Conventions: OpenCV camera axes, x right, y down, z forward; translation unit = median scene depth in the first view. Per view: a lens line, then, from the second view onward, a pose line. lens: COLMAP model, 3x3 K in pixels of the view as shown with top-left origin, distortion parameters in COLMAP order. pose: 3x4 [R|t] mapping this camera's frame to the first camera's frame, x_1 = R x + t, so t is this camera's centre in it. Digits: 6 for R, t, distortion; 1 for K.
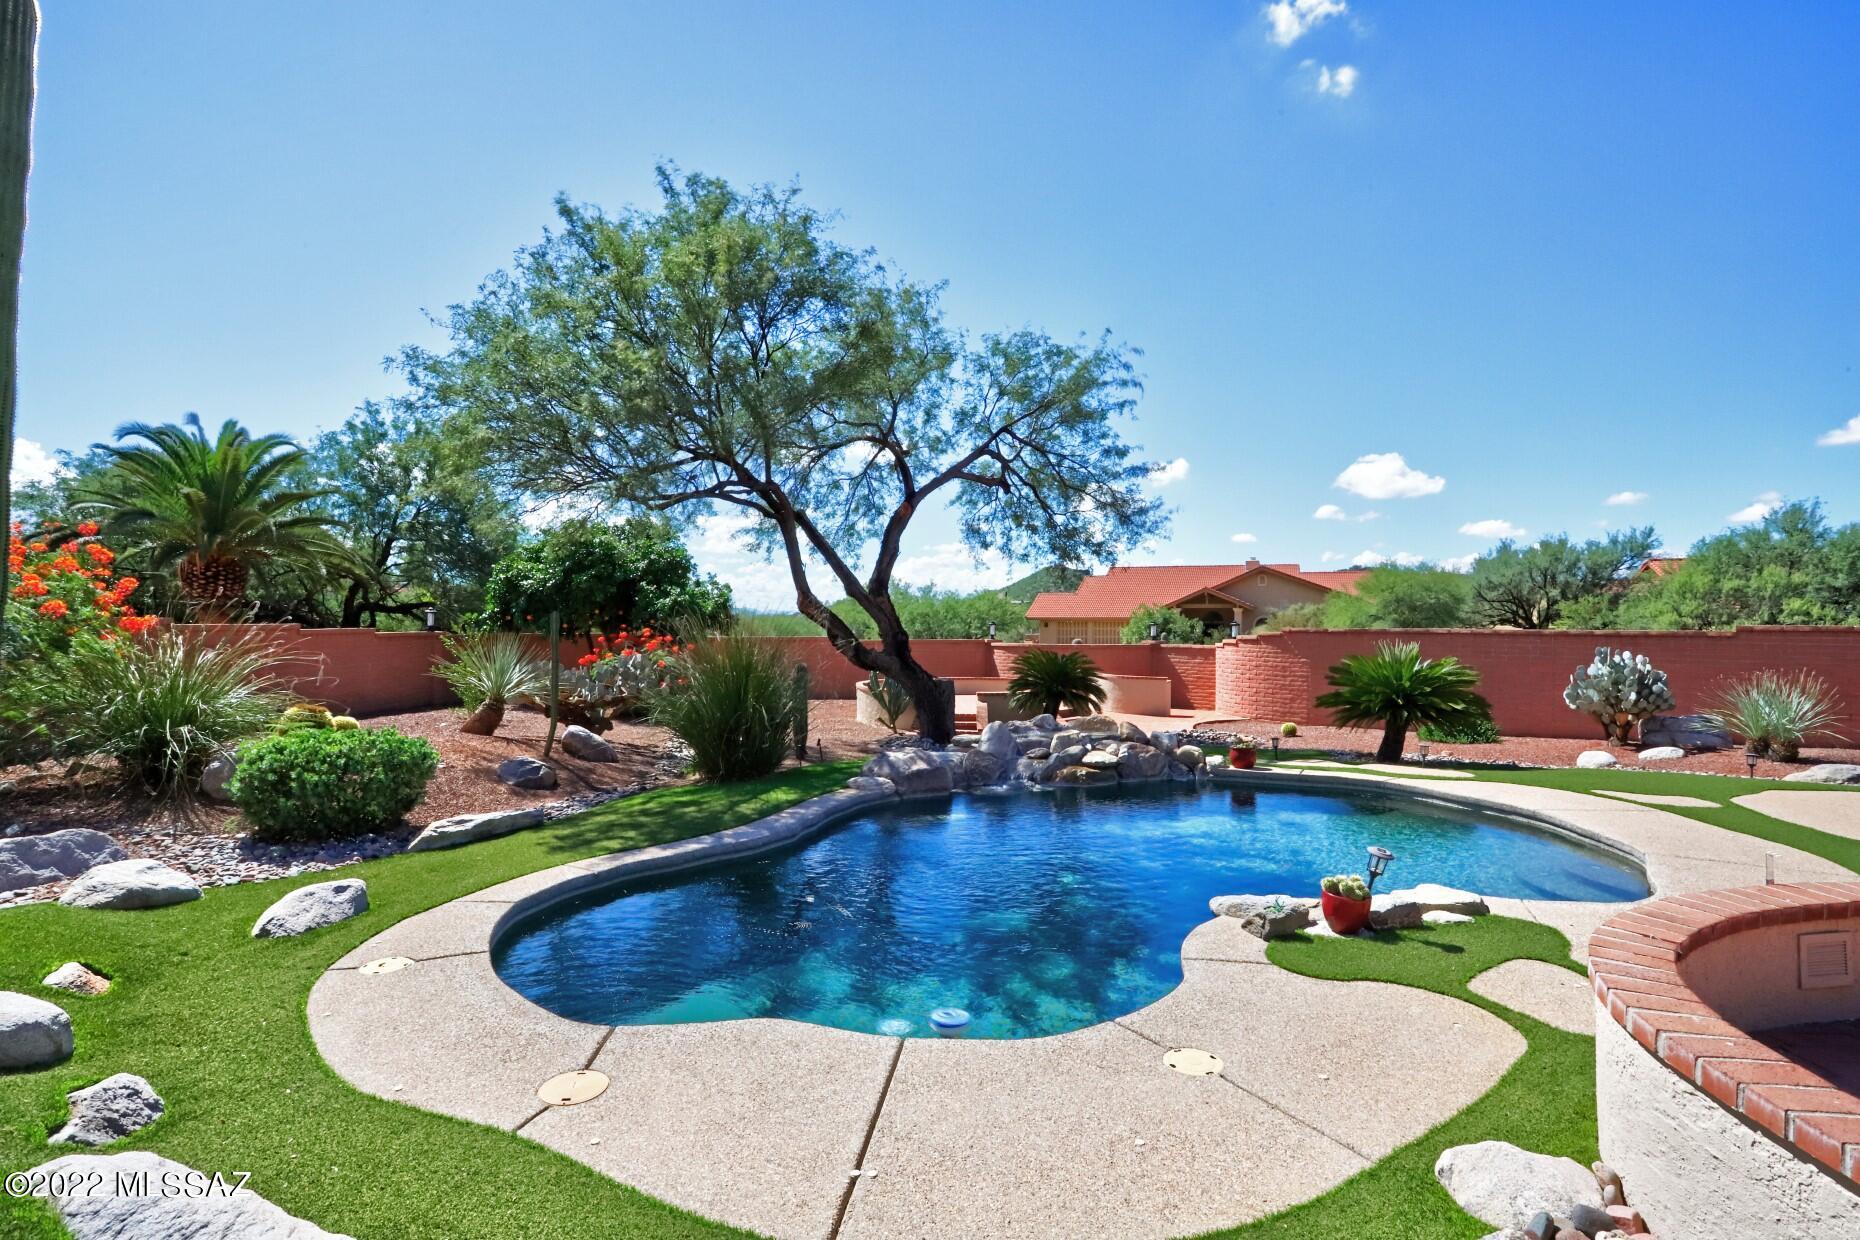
lens RADIAL K [[905.8, 0, 923.1], [0, 905.8, 614.0], [0, 0, 1]] dist [-0.093651, 0.047168]
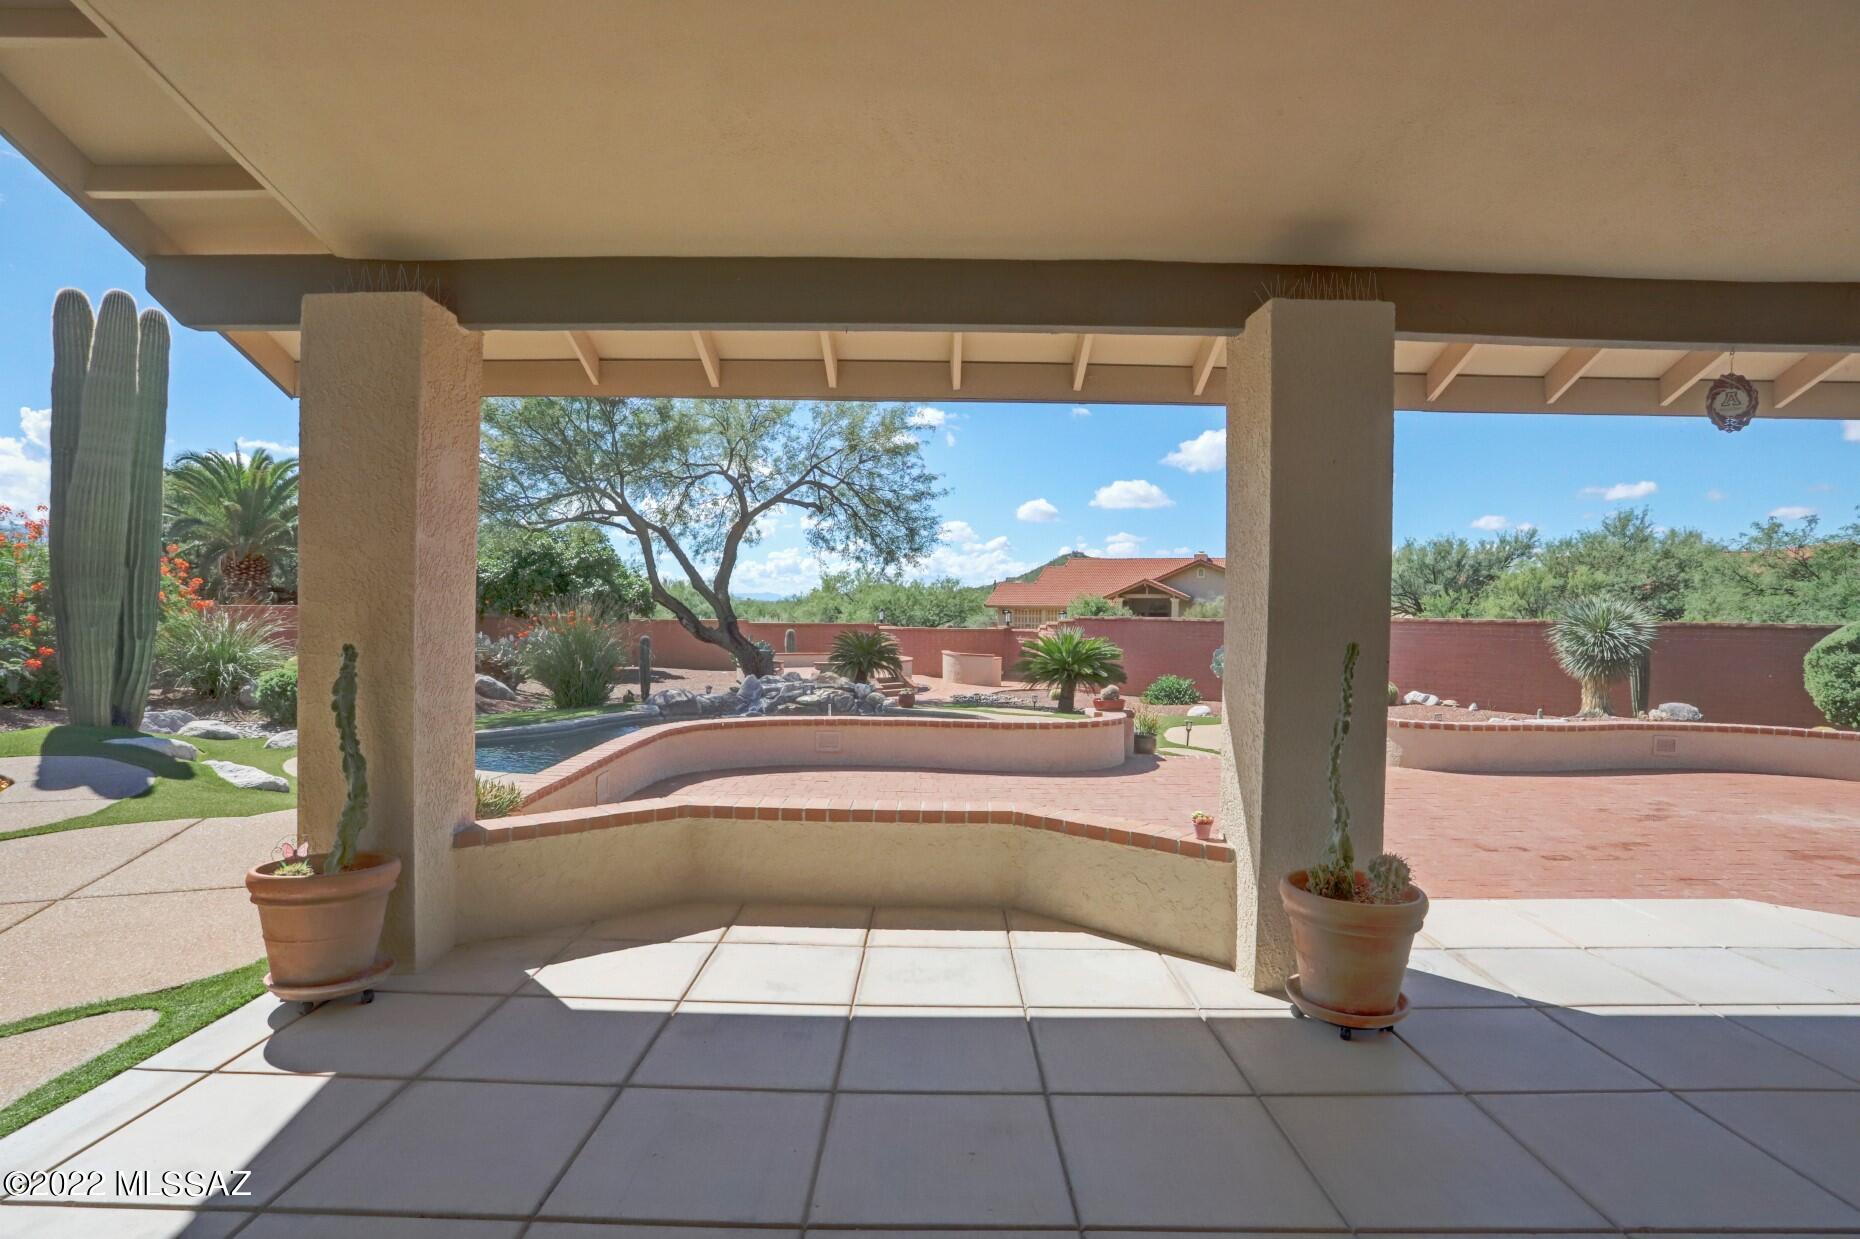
lens RADIAL K [[905.8, 0, 923.1], [0, 905.8, 613.5], [0, 0, 1]] dist [-0.093651, 0.047168]
pose [[0.999674, 0.009585, -0.023684, 0.244357], [-0.009257, 0.999861, 0.013892, -0.003906], [0.023814, -0.013668, 0.999623, -0.299568]]
